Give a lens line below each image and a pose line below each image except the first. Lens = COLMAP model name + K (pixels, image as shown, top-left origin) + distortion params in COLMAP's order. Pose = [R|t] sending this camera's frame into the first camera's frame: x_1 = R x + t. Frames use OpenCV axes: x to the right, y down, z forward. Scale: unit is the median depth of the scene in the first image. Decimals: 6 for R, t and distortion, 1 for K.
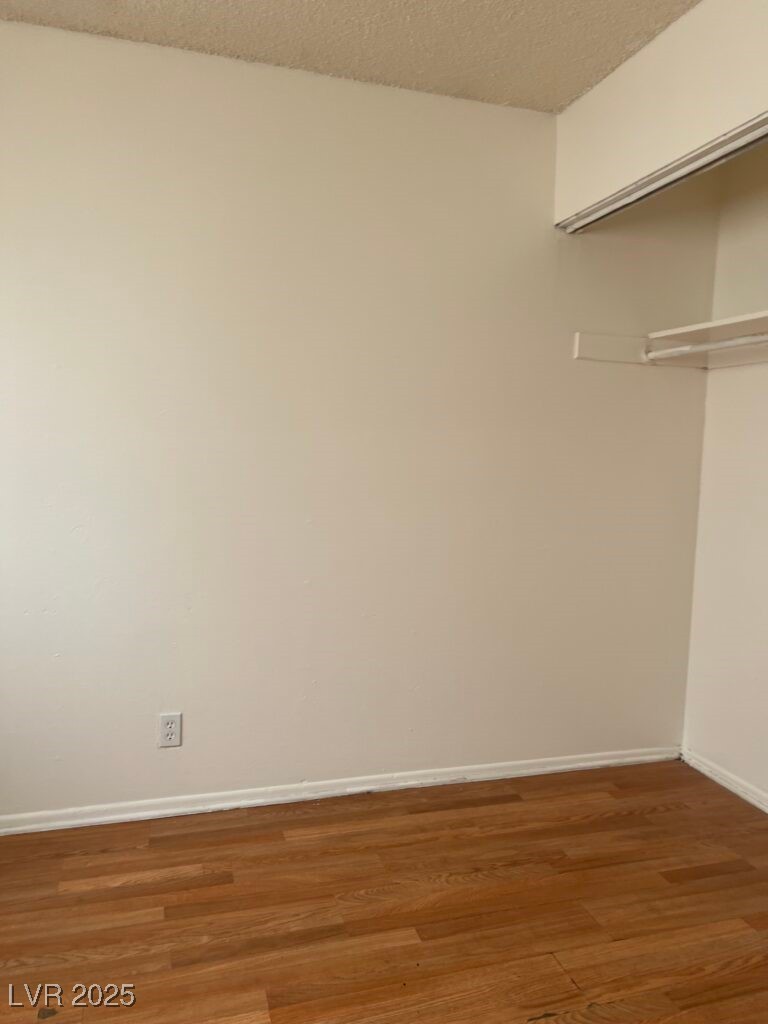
lens RADIAL K [[769.3, 0, 383.4], [0, 769.3, 505.0], [0, 0, 1]] dist [0.045281, -0.050217]
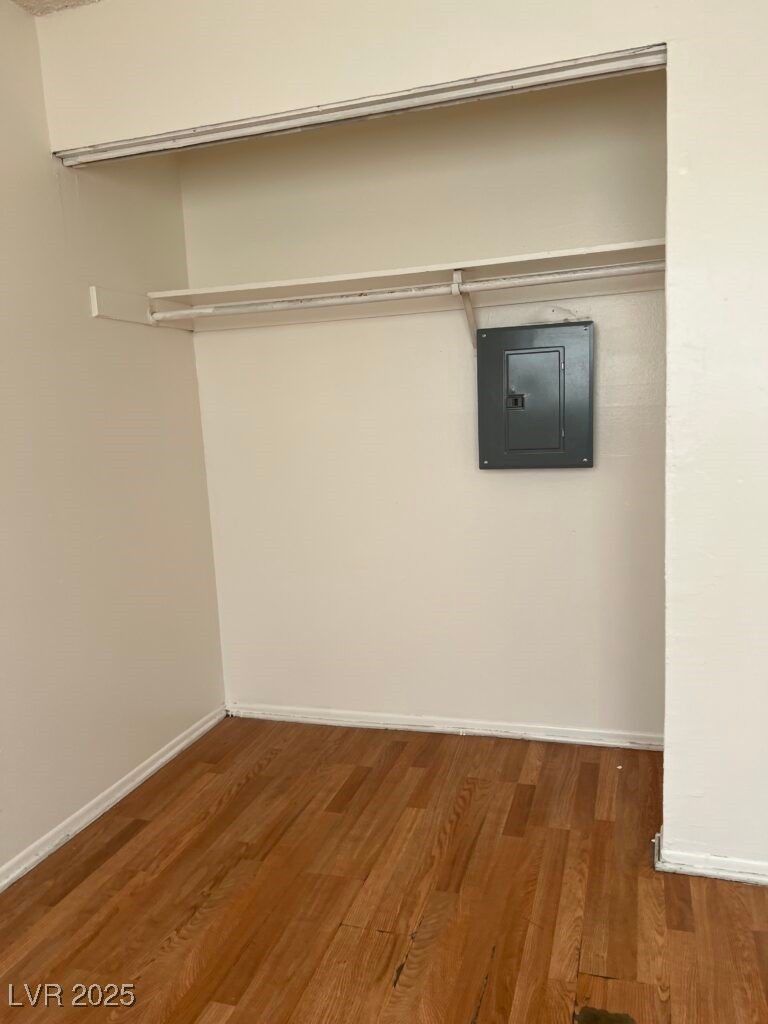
lens RADIAL K [[772.5, 0, 401.0], [0, 772.5, 513.5], [0, 0, 1]] dist [-0.008386, -0.005694]
pose [[0.556411, -0.172742, 0.812753, -0.364377], [0.128733, 0.984262, 0.121063, -0.040733], [-0.820875, 0.037268, 0.569891, 0.287240]]
